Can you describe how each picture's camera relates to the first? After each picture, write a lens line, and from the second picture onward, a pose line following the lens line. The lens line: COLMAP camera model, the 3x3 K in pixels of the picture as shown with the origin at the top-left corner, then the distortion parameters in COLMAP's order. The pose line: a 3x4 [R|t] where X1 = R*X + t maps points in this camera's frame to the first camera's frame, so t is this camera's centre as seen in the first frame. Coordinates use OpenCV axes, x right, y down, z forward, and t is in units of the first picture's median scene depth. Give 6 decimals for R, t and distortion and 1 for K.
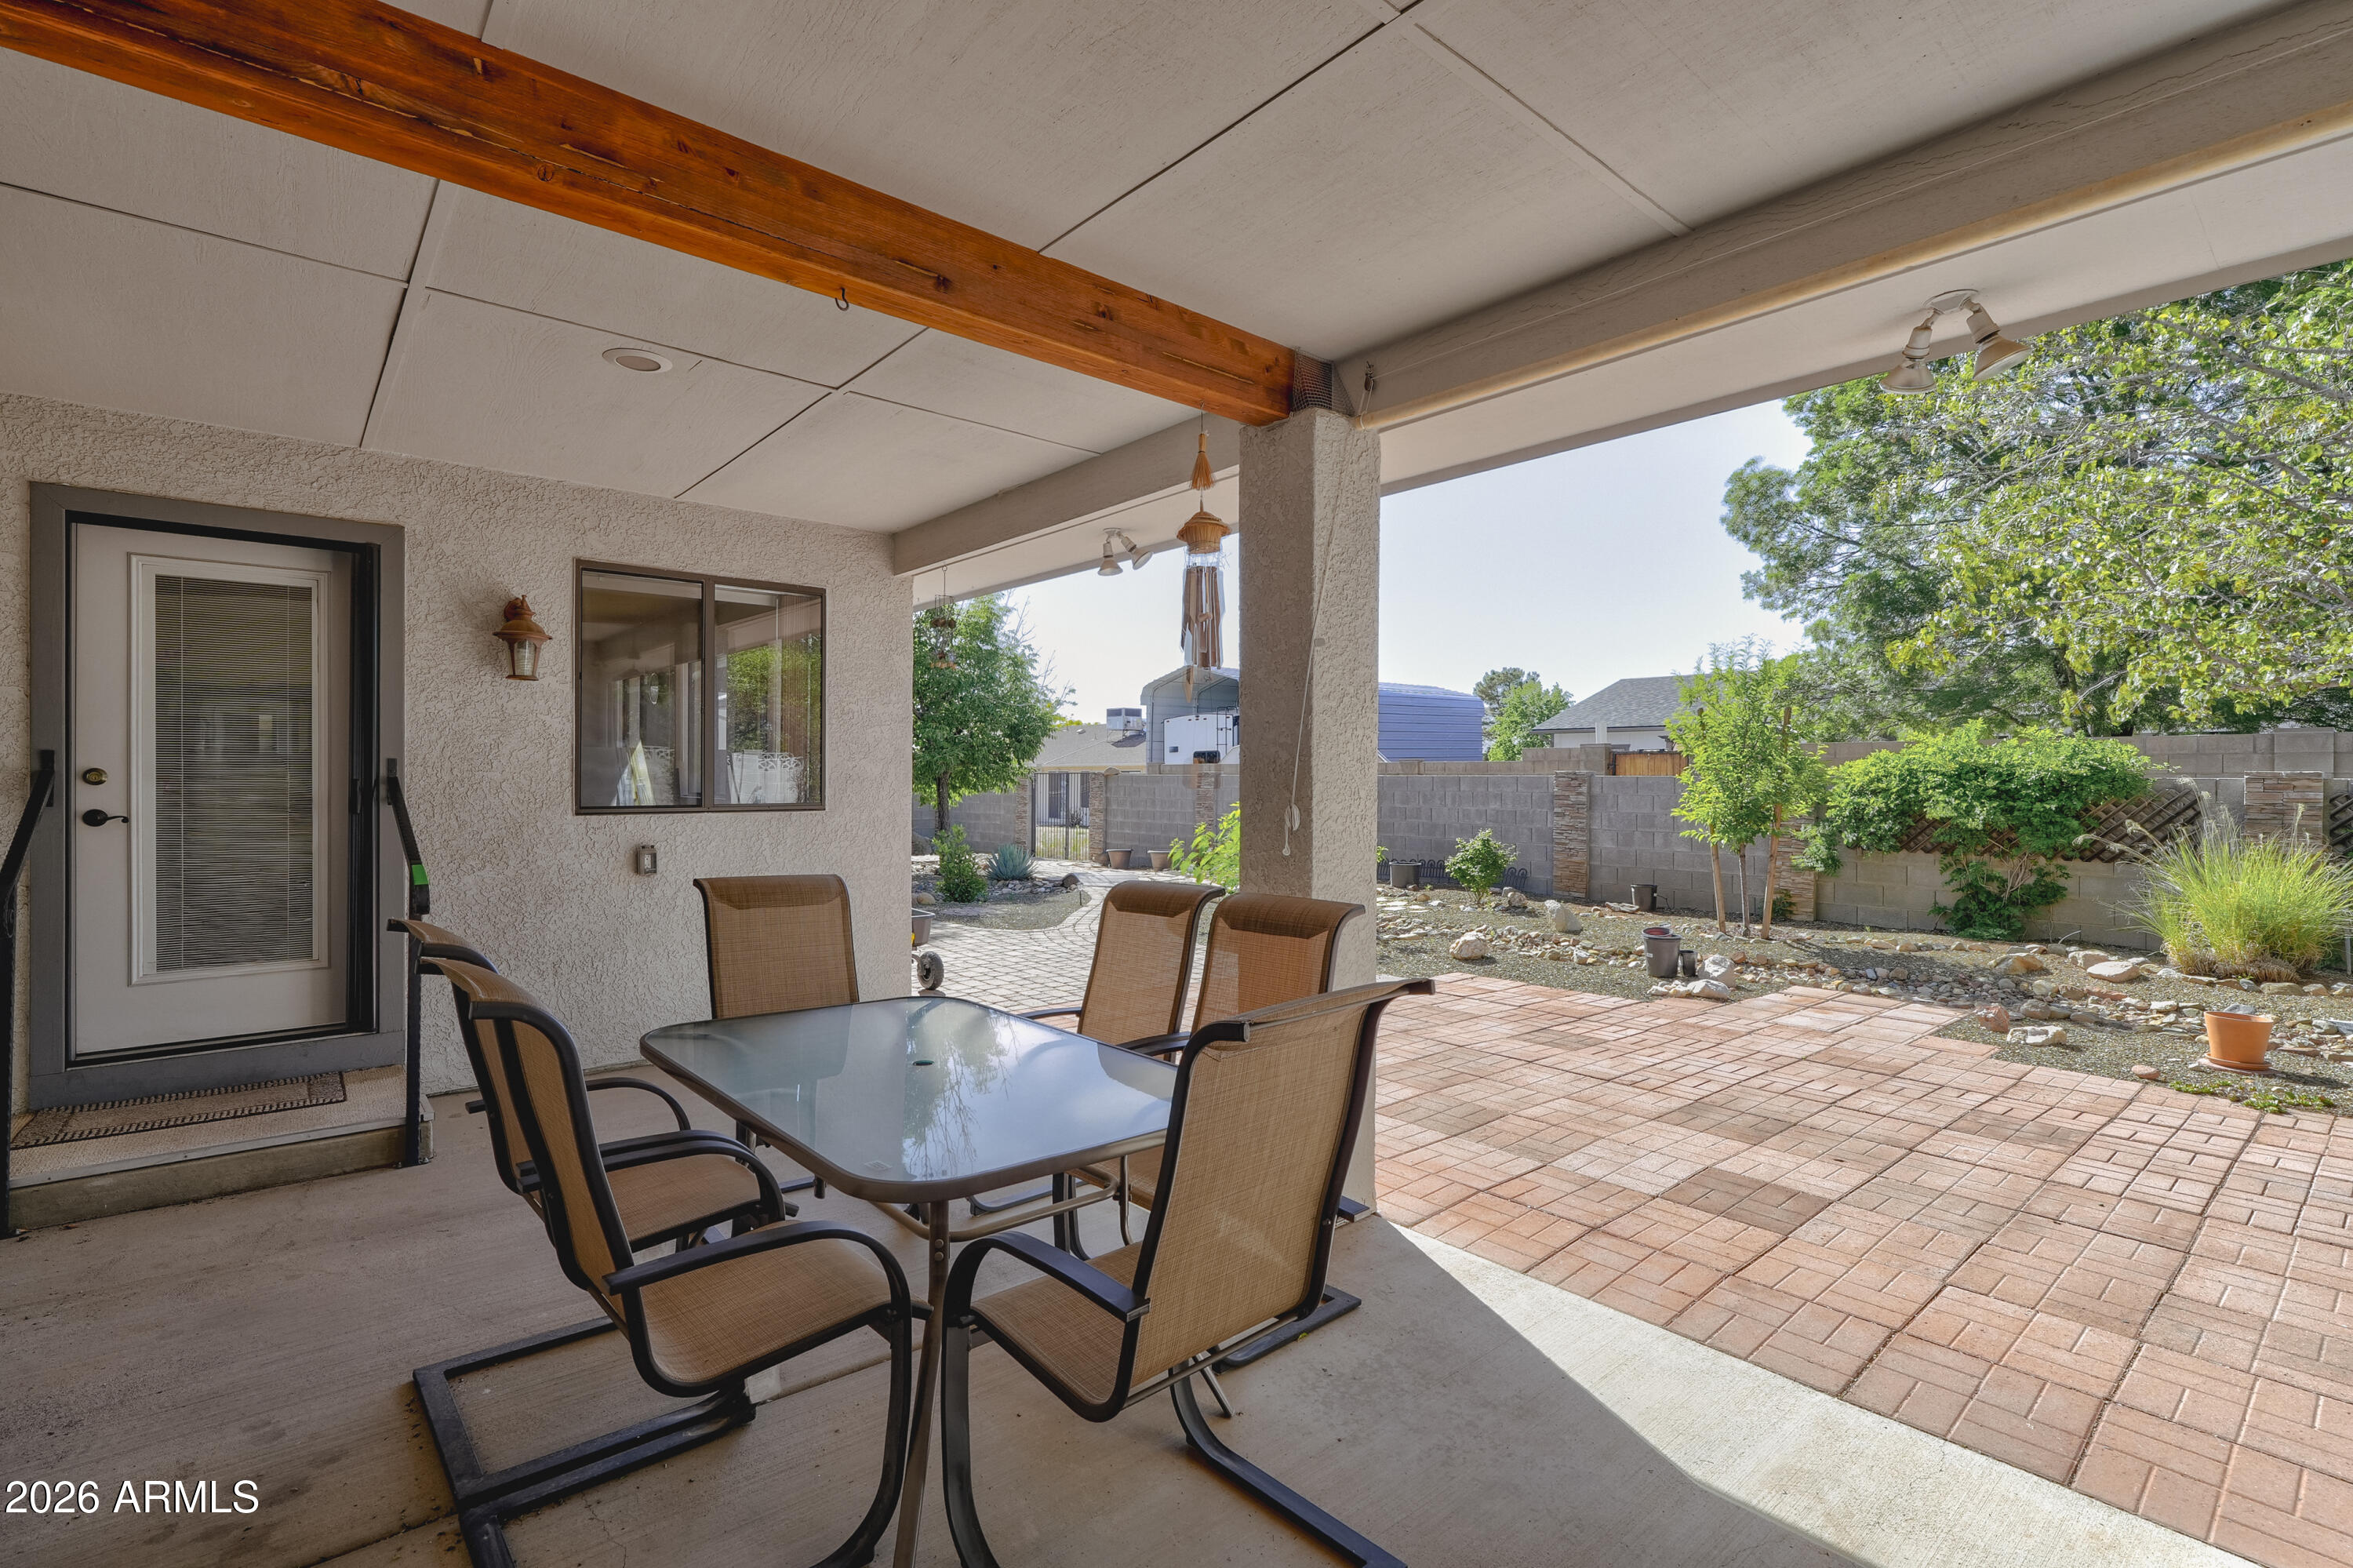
lens RADIAL K [[1091.9, 0, 1176.5], [0, 1091.9, 784.0], [0, 0, 1]] dist [-0.000251, -0.000320]
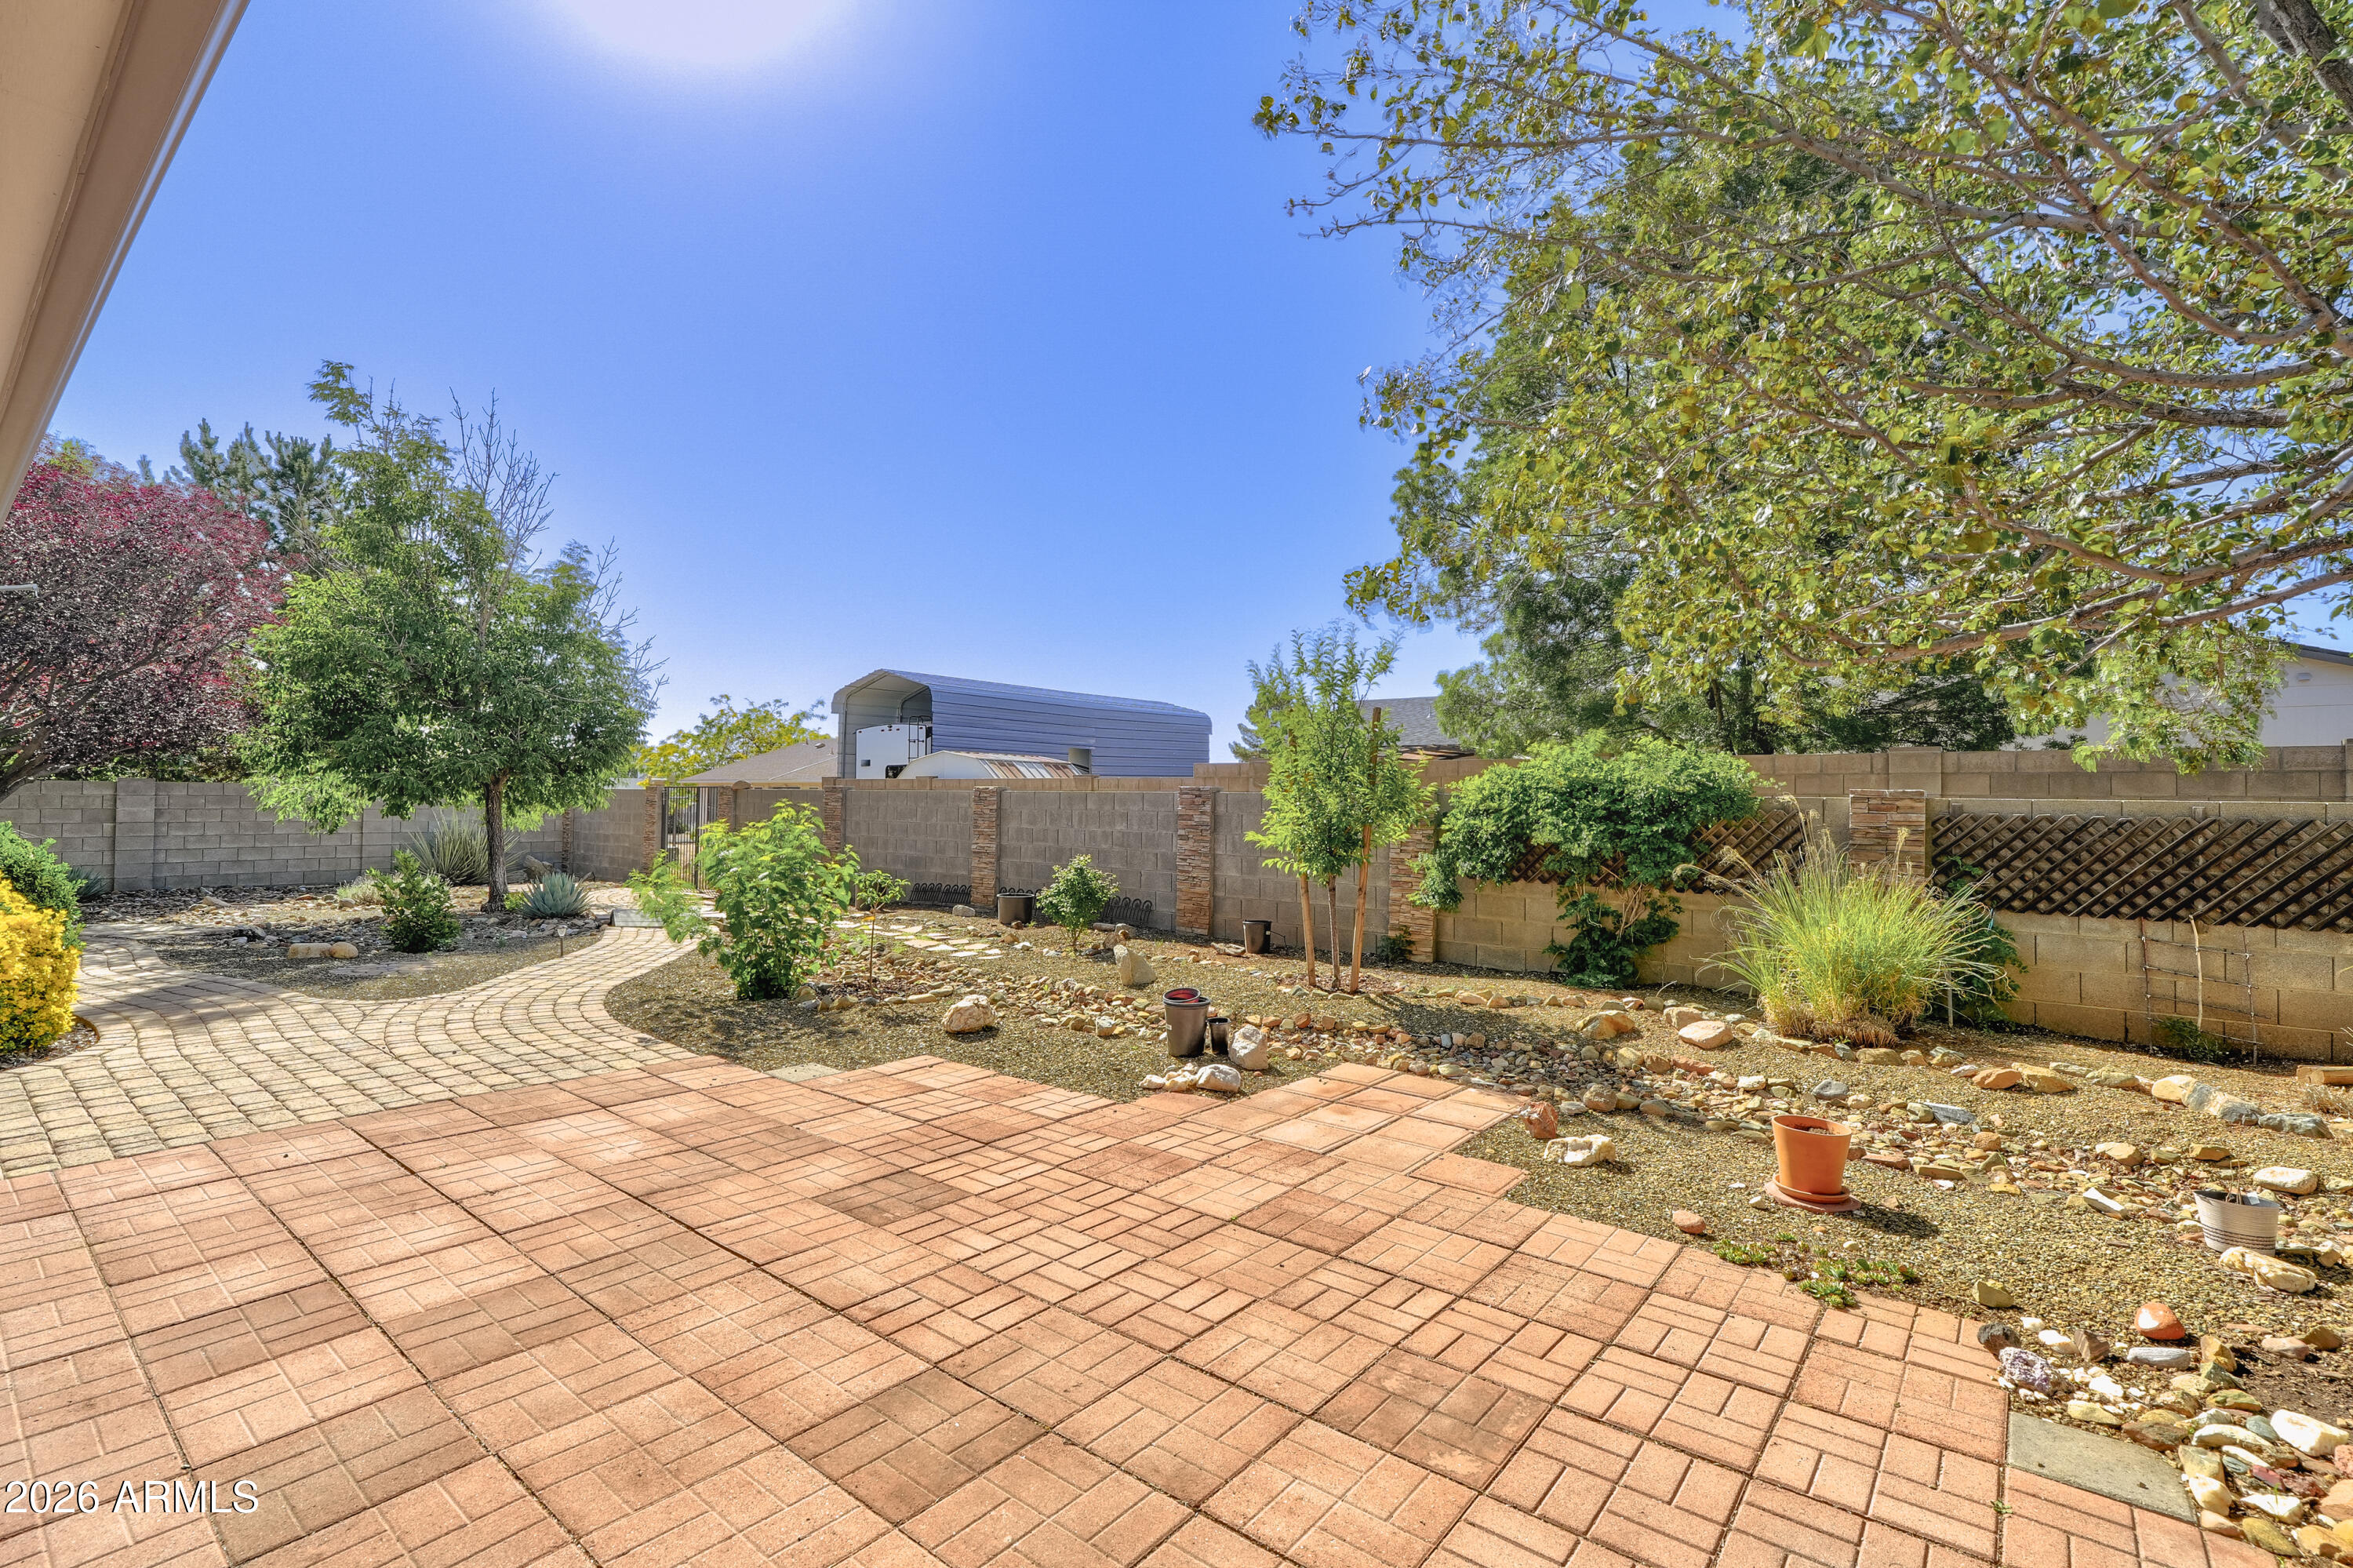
lens RADIAL K [[1095.0, 0, 1176.5], [0, 1095.0, 784.0], [0, 0, 1]] dist [-0.006000, 0.000152]
pose [[0.980853, 0.010127, 0.194488, 0.271558], [-0.006536, 0.999796, -0.019097, 0.003768], [-0.194642, 0.017460, 0.980719, 0.240773]]
